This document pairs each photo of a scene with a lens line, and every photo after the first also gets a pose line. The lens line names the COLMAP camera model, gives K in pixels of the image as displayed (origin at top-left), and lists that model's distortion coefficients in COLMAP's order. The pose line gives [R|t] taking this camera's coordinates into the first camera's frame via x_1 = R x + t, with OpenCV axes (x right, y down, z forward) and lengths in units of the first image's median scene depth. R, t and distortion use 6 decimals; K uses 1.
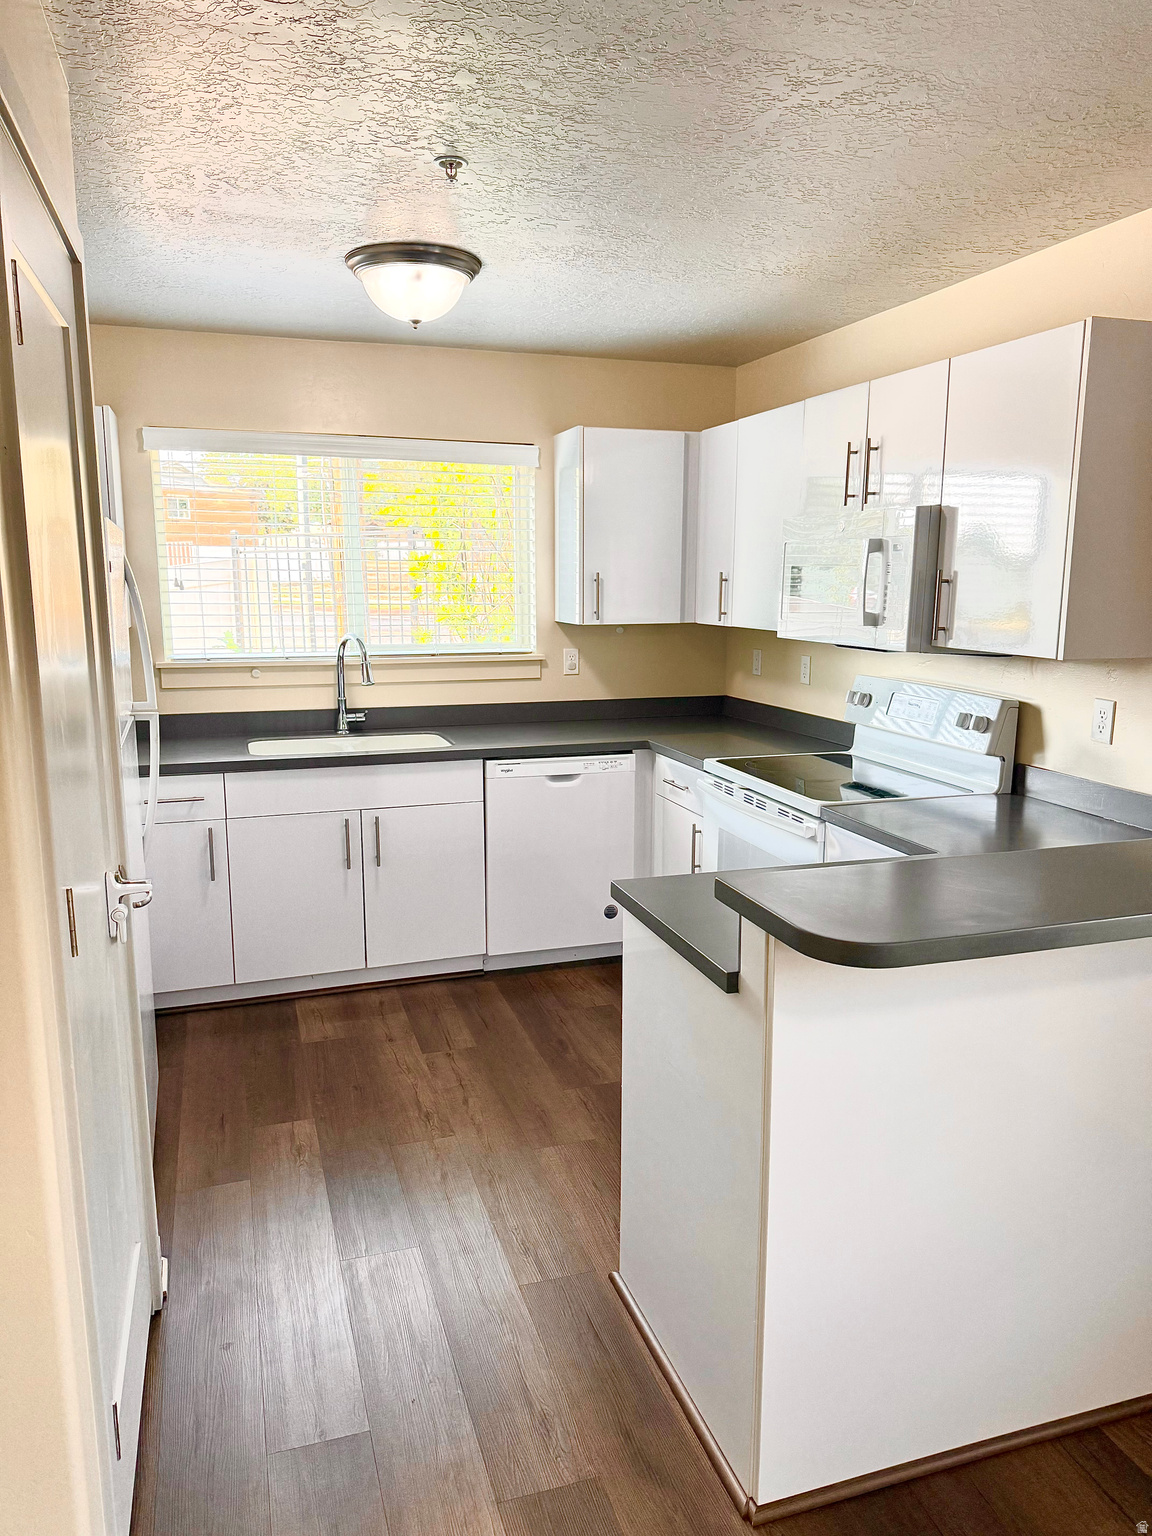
lens RADIAL K [[1087.5, 0, 582.2], [0, 1087.5, 771.3], [0, 0, 1]] dist [0.120730, 0.000879]
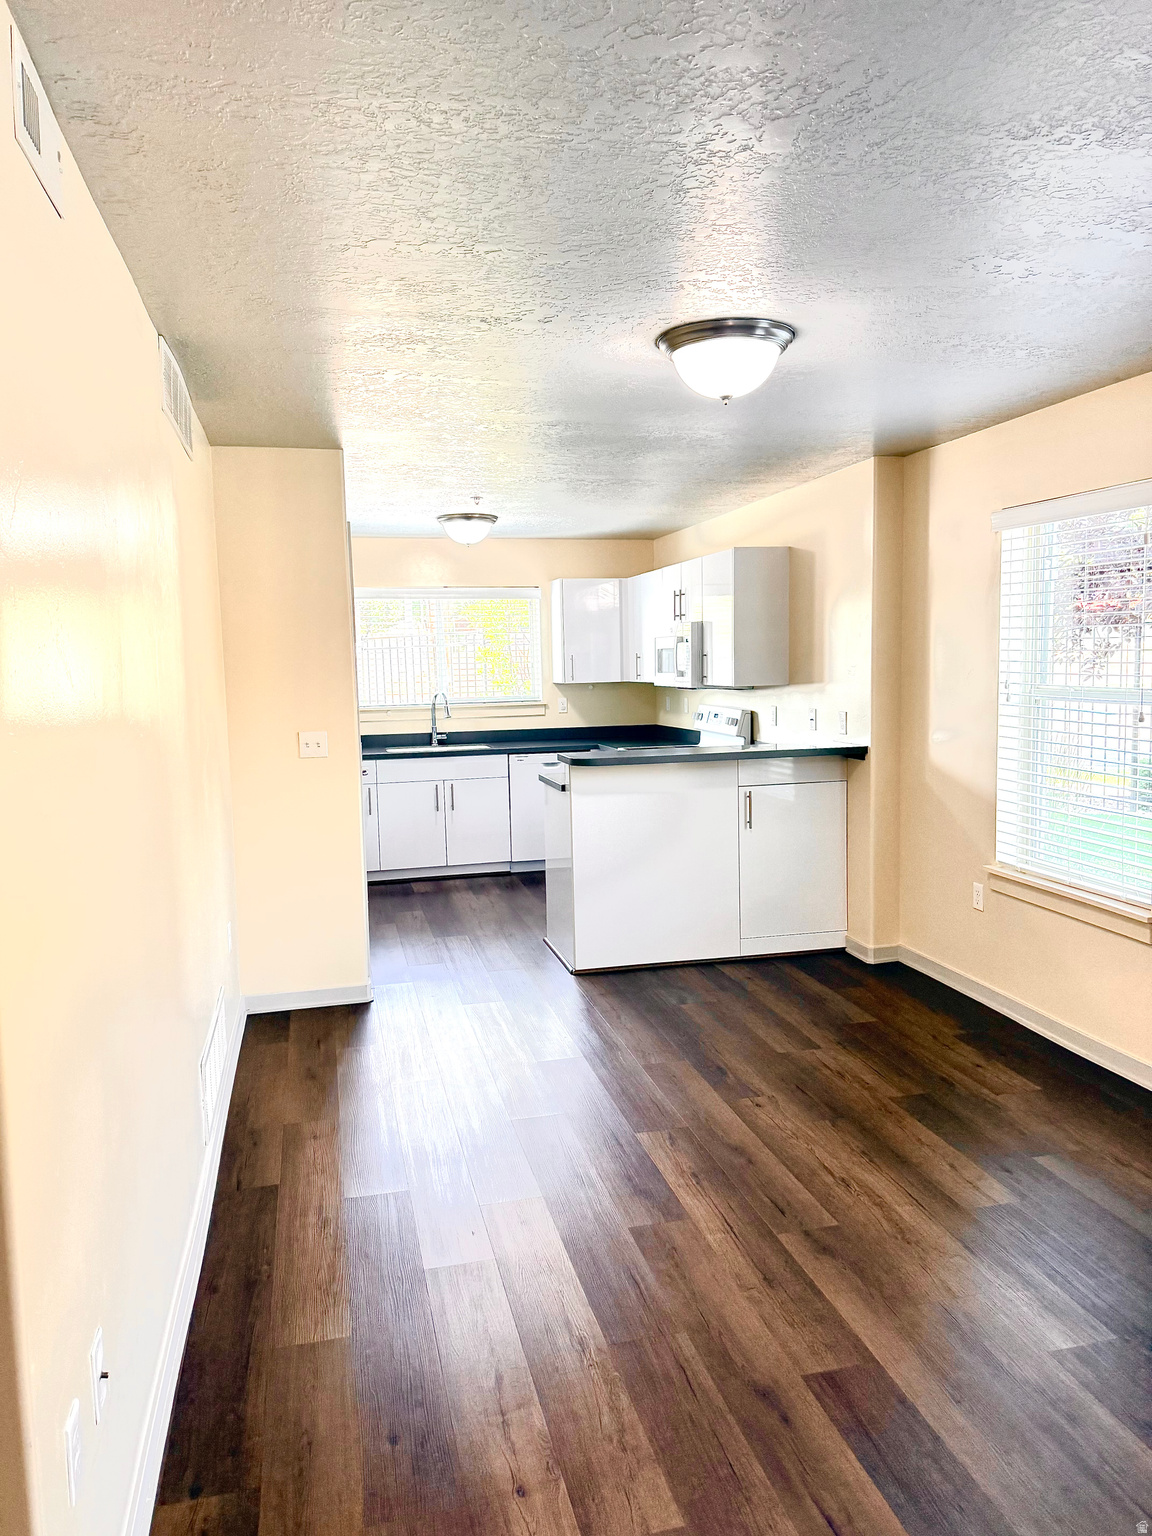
lens RADIAL K [[1087.5, 0, 582.2], [0, 1087.5, 771.3], [0, 0, 1]] dist [0.120730, 0.000879]
pose [[0.996579, -0.016039, -0.081078, 0.183061], [0.009740, 0.996945, -0.077496, 0.160325], [0.082074, 0.076441, 0.993690, -0.828393]]
